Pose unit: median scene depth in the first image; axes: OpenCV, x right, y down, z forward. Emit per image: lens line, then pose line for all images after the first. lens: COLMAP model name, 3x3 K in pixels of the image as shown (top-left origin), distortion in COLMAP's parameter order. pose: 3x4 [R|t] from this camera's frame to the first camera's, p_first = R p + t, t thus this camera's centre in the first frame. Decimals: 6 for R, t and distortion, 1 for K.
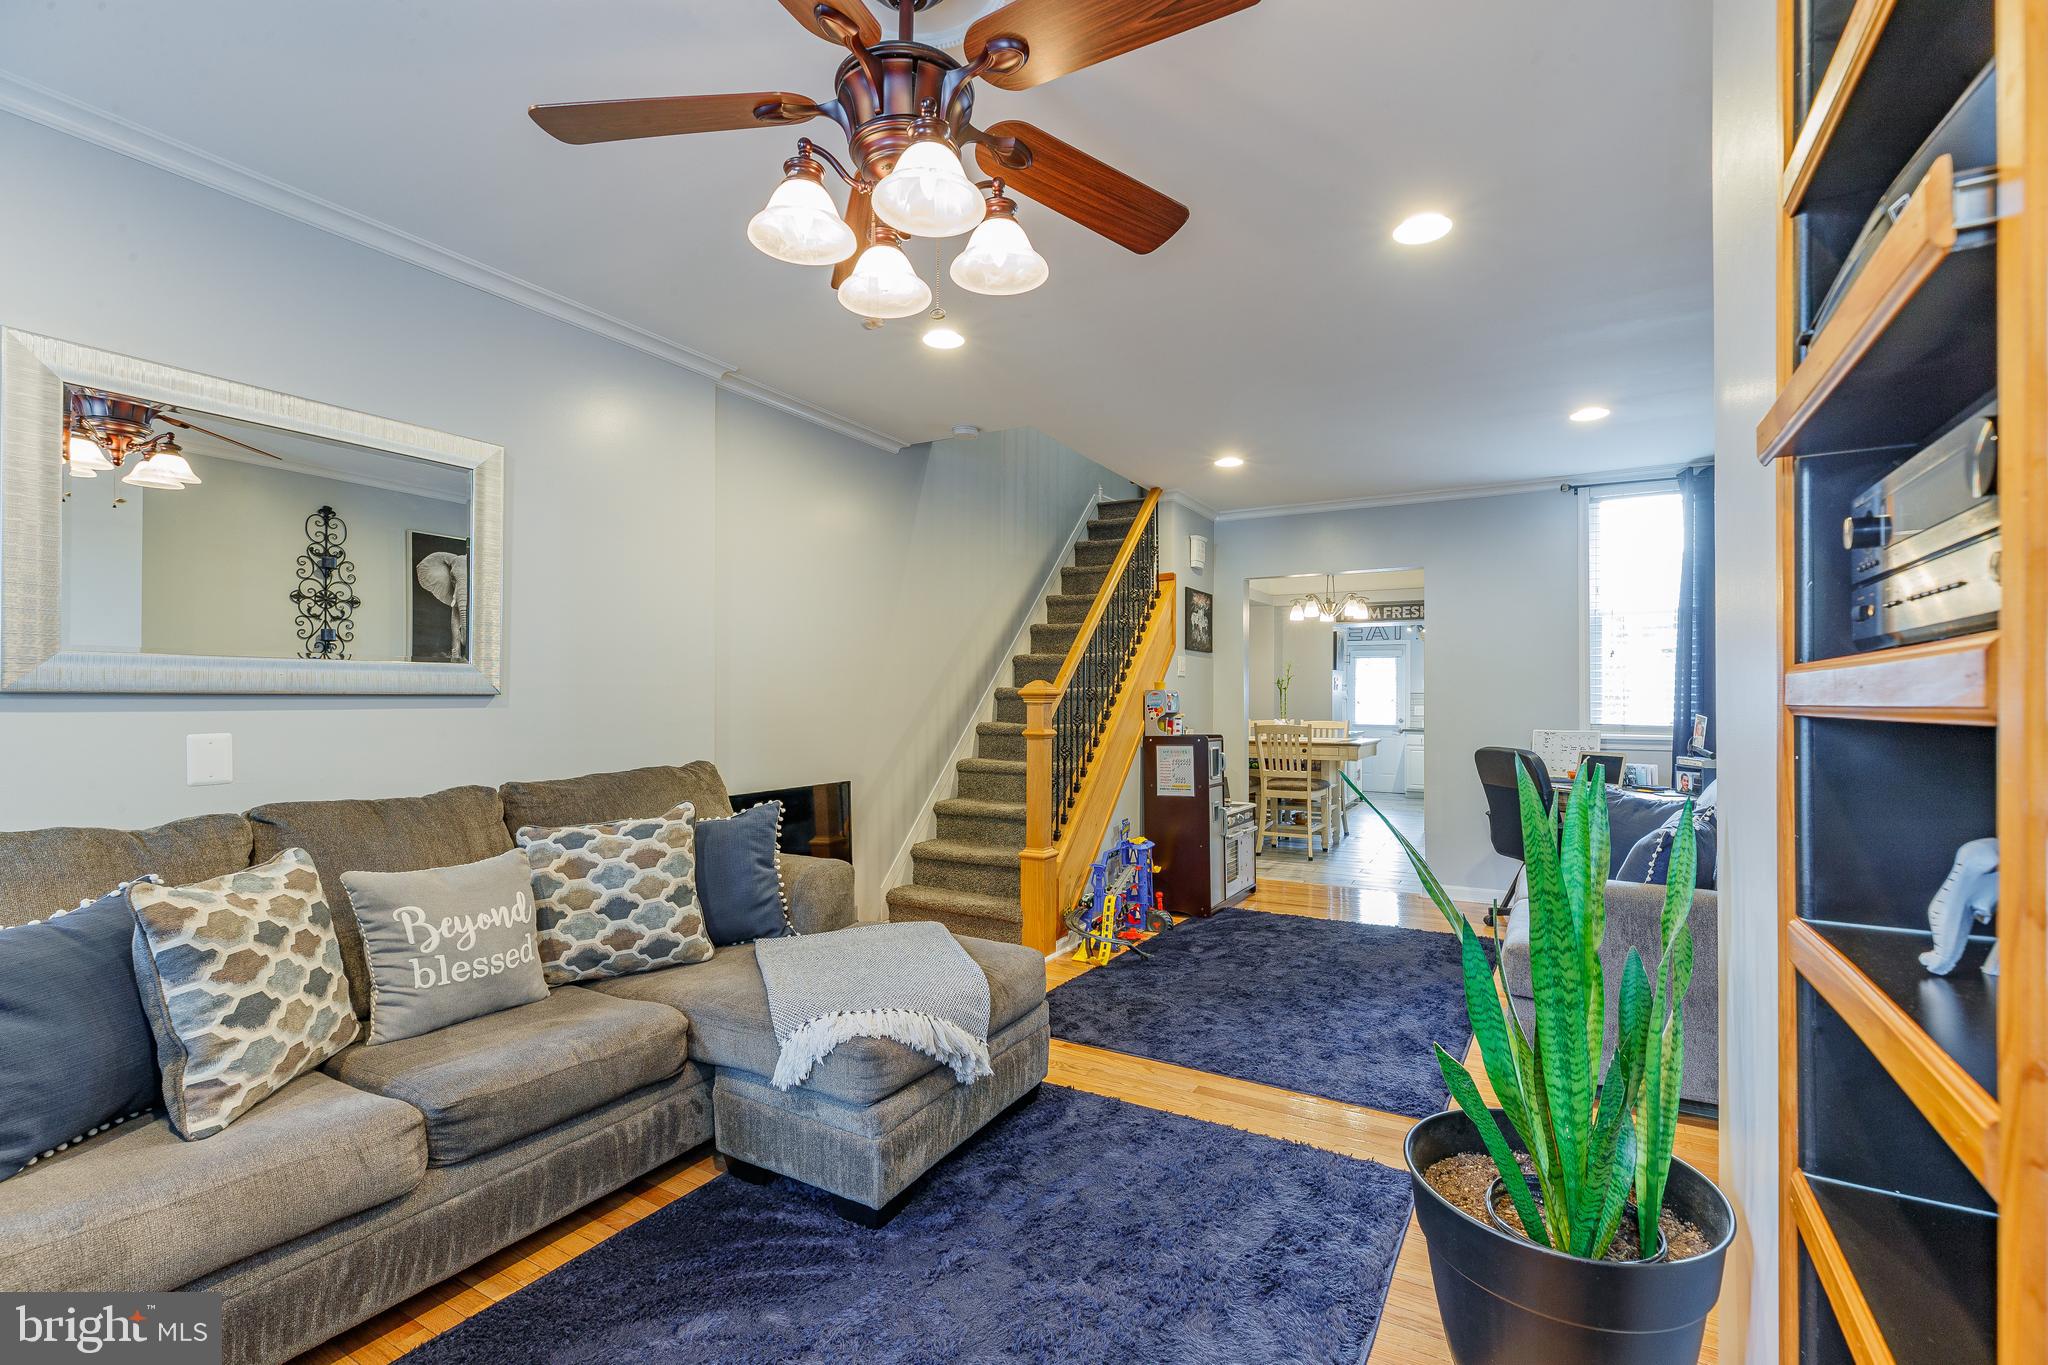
lens RADIAL K [[942.3, 0, 1026.9], [0, 942.3, 676.7], [0, 0, 1]] dist [-0.001003, -0.000043]
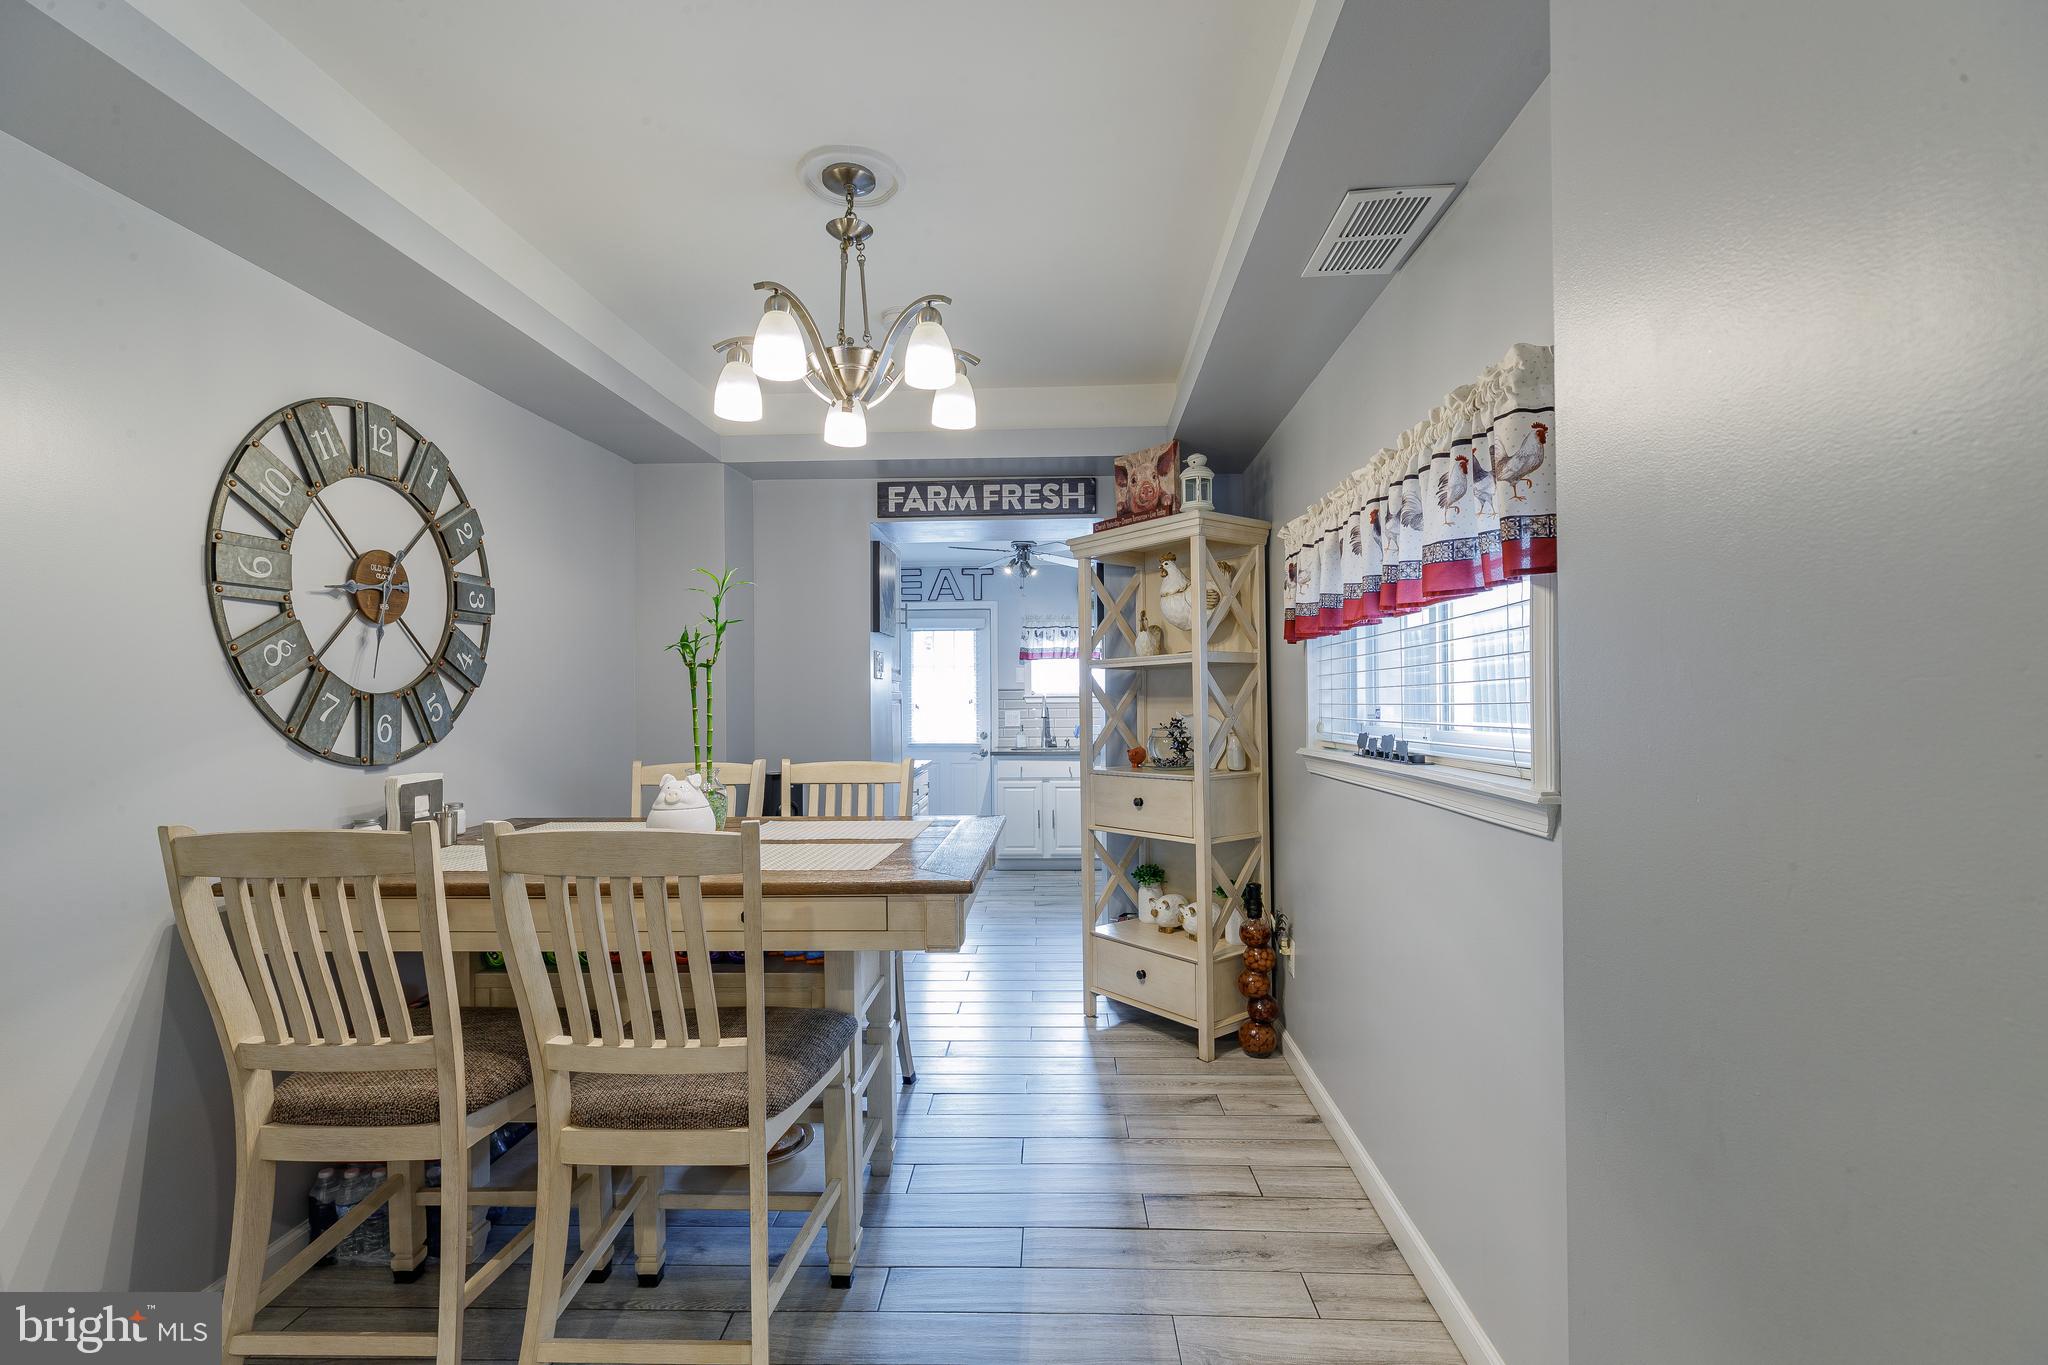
lens RADIAL K [[942.3, 0, 1025.5], [0, 942.3, 680.5], [0, 0, 1]] dist [-0.001003, -0.000043]
pose [[0.892332, -0.004592, 0.451356, 0.218271], [0.005853, 0.999982, -0.001397, 0.018247], [-0.451342, 0.003888, 0.892343, 0.658352]]
